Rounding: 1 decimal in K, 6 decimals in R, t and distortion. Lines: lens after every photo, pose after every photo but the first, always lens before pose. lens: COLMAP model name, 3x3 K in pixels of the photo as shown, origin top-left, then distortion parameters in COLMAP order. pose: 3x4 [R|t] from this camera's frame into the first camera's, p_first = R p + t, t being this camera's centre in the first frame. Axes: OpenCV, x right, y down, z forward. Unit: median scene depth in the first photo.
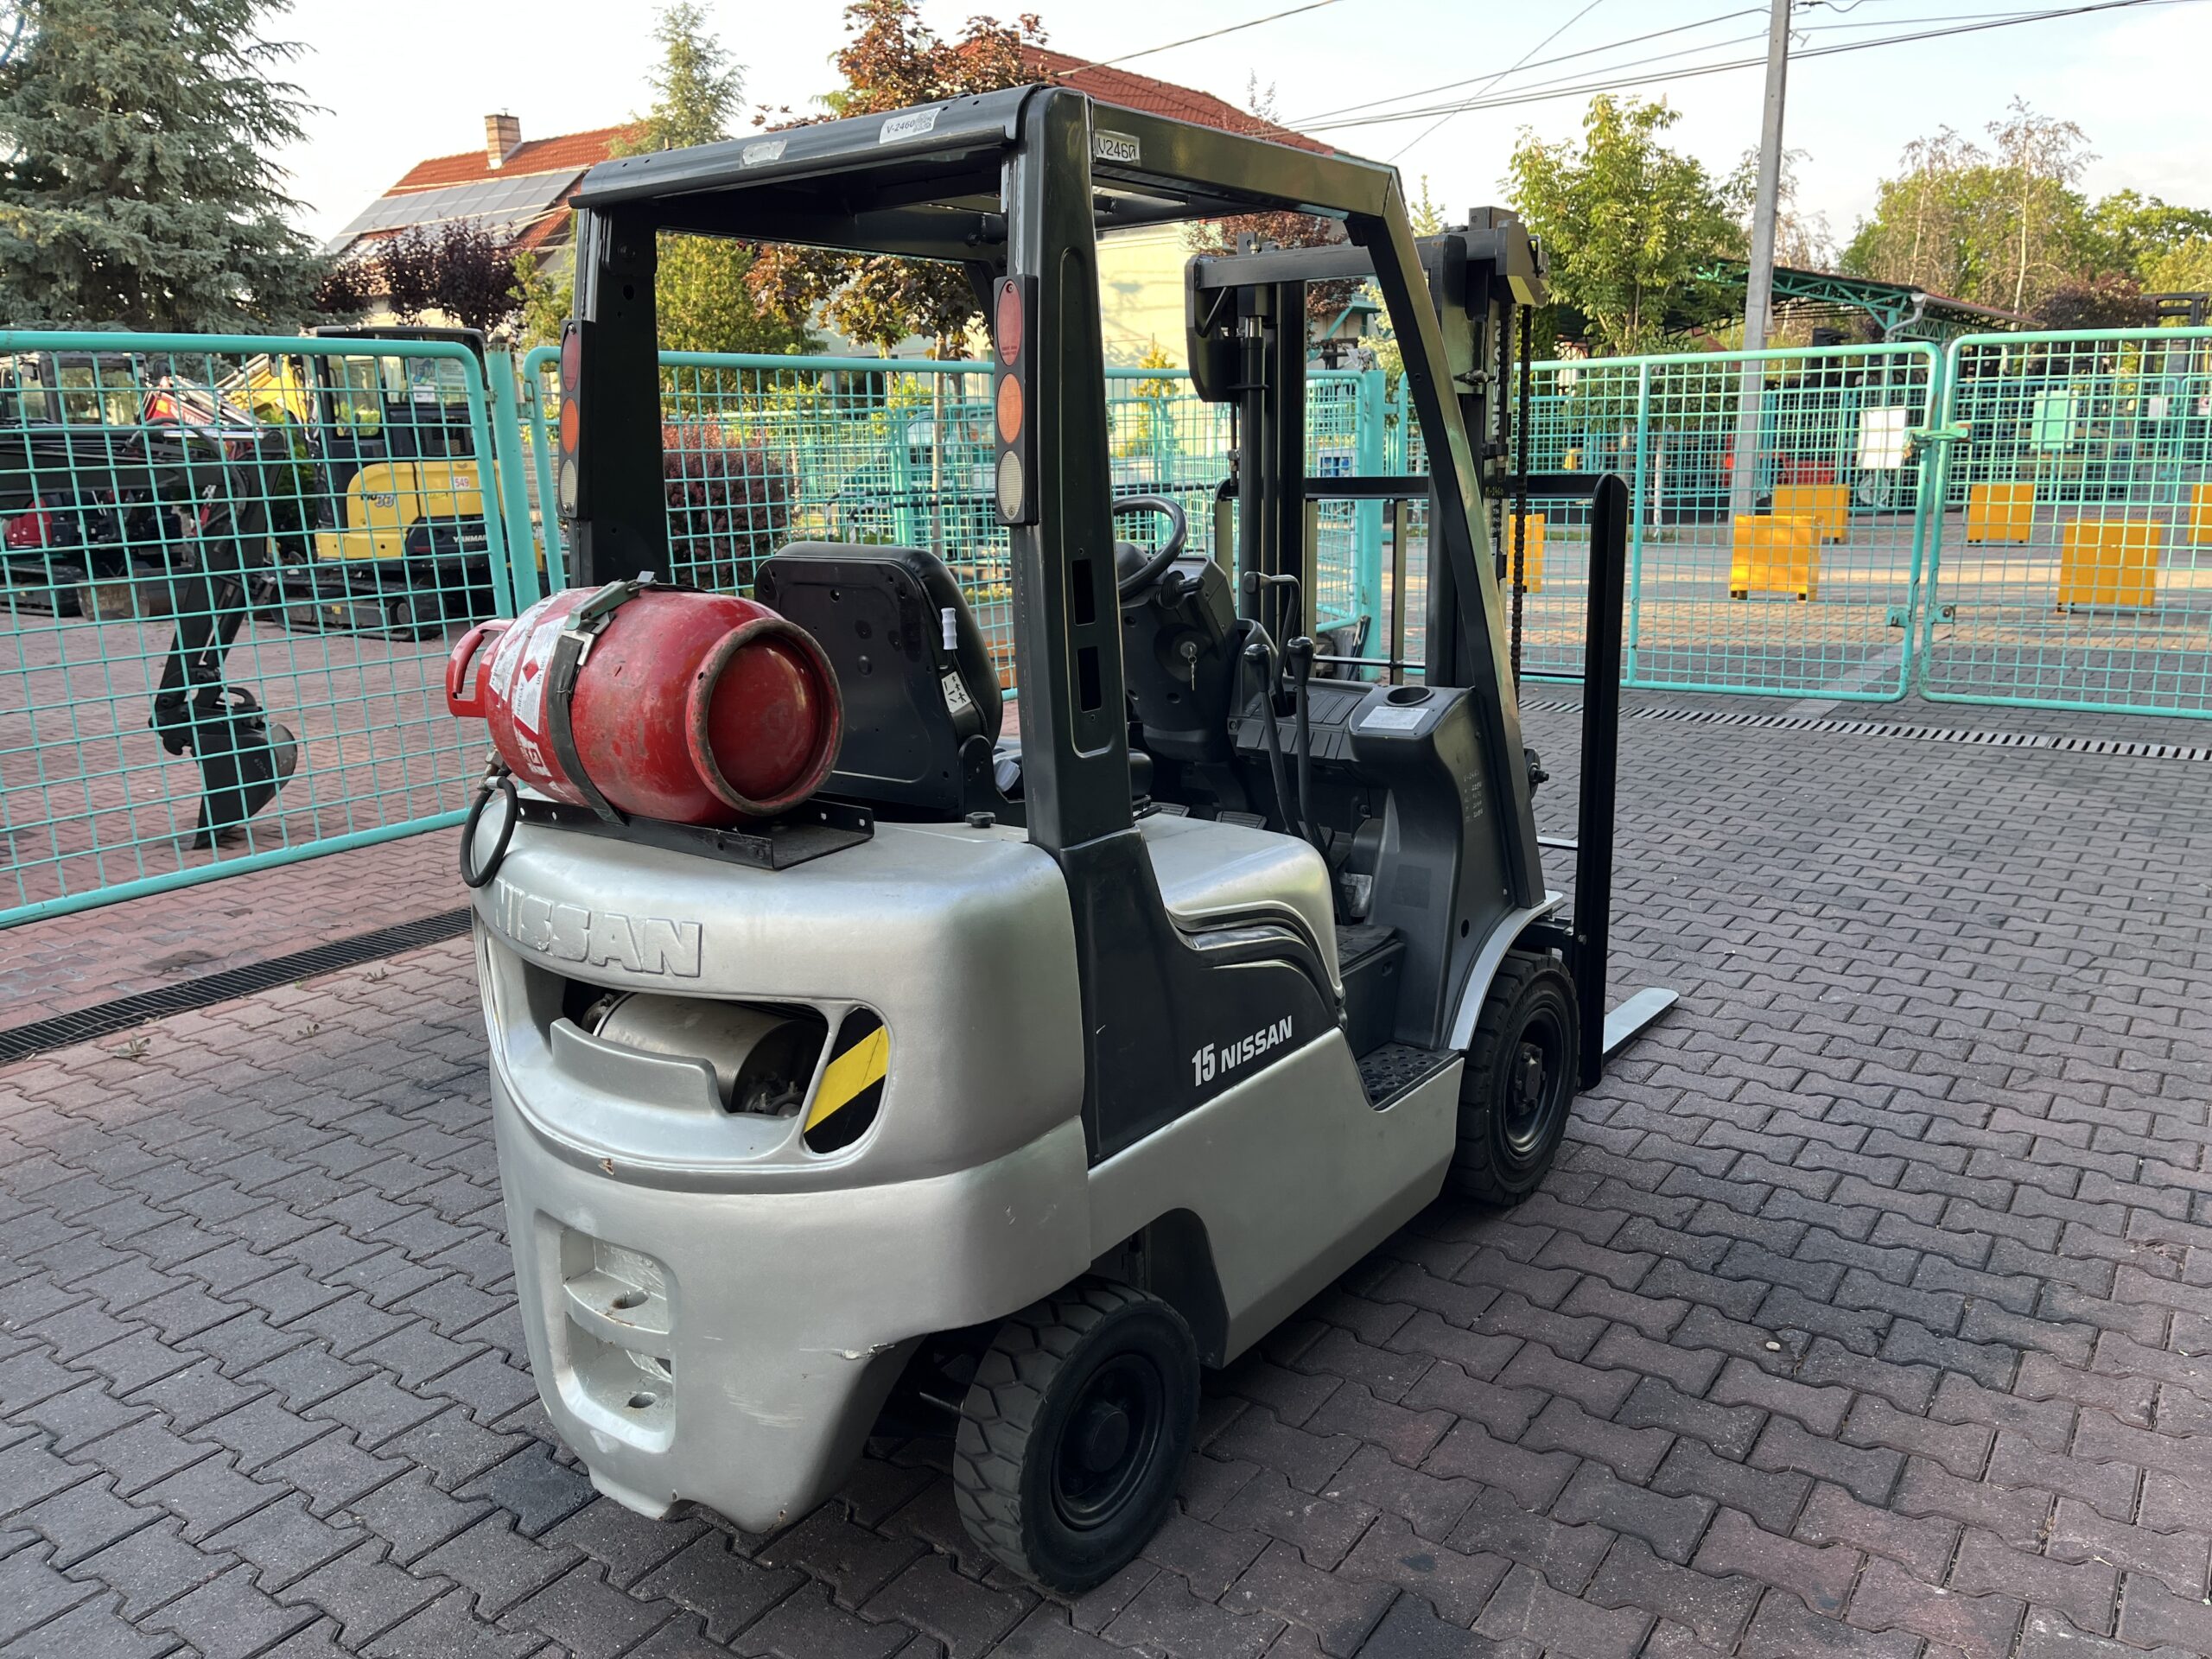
lens RADIAL K [[1654.2, 0, 1123.3], [0, 1654.2, 819.8], [0, 0, 1]] dist [0.084414, -0.116140]
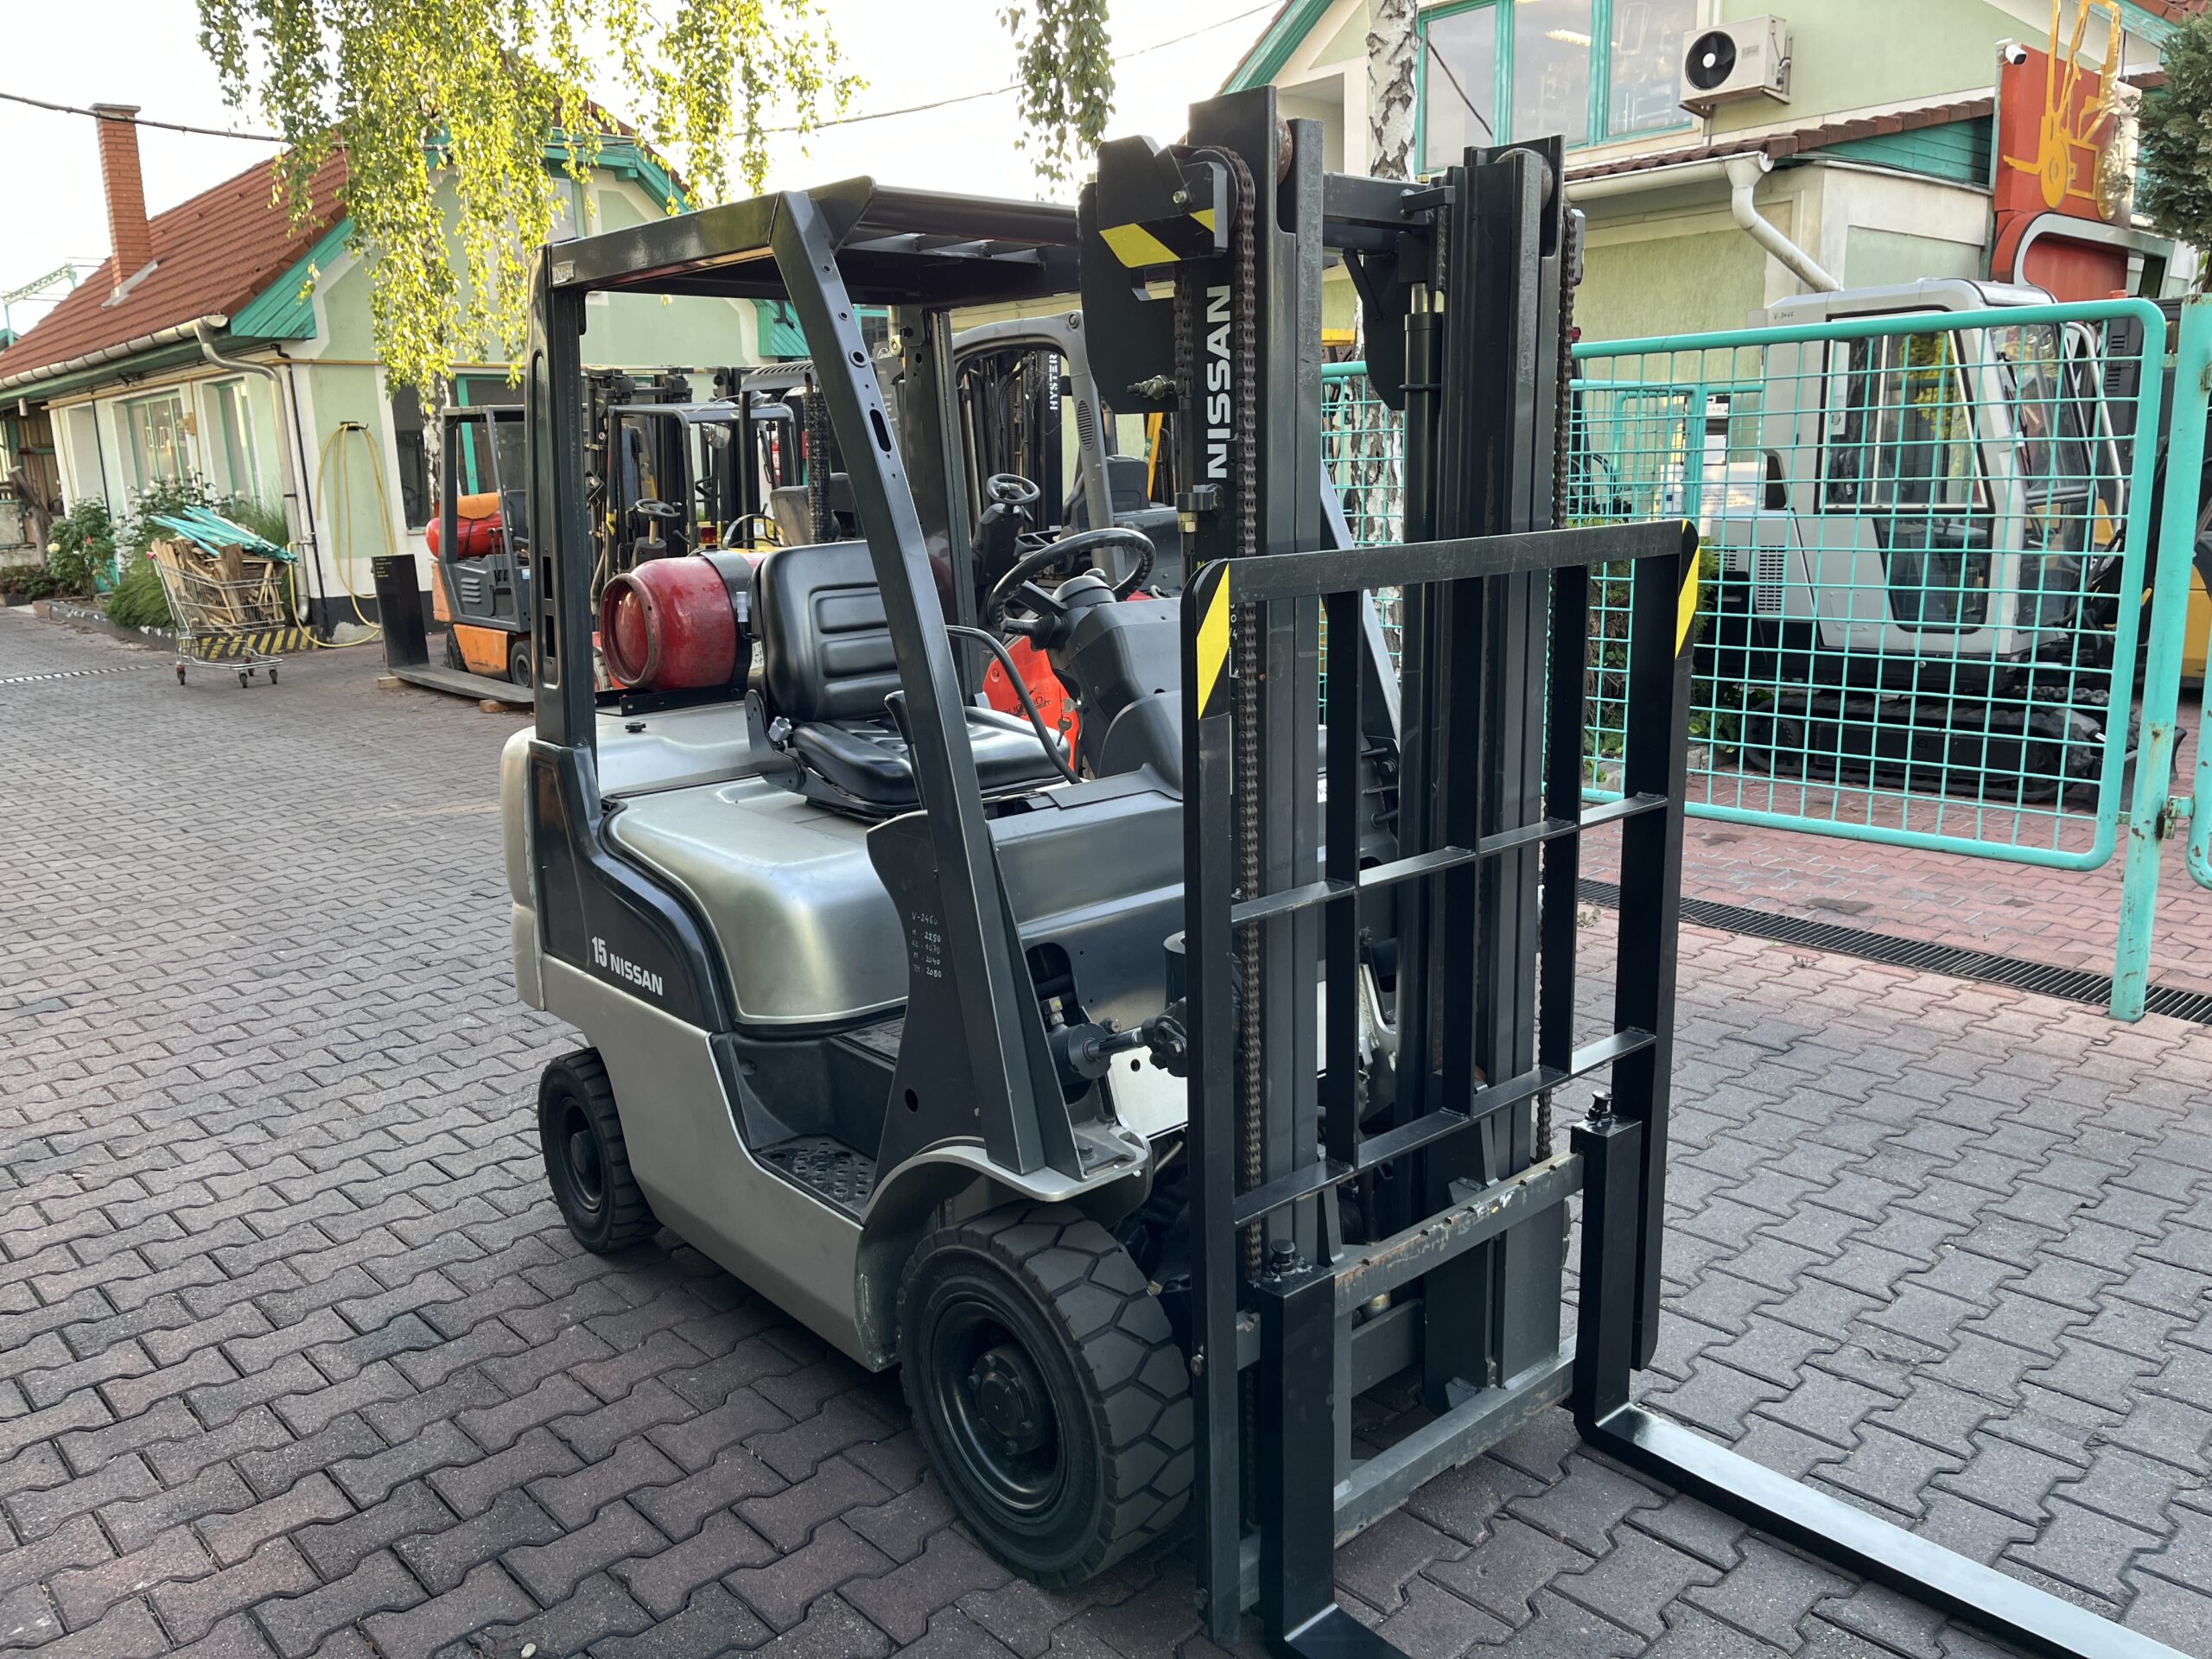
lens RADIAL K [[1654.2, 0, 1123.3], [0, 1654.2, 819.8], [0, 0, 1]] dist [0.084414, -0.116140]
pose [[-0.202850, 0.236333, -0.950262, 0.790134], [-0.187484, 0.943111, 0.274576, -0.259256], [0.961094, 0.233856, -0.147001, 1.032914]]
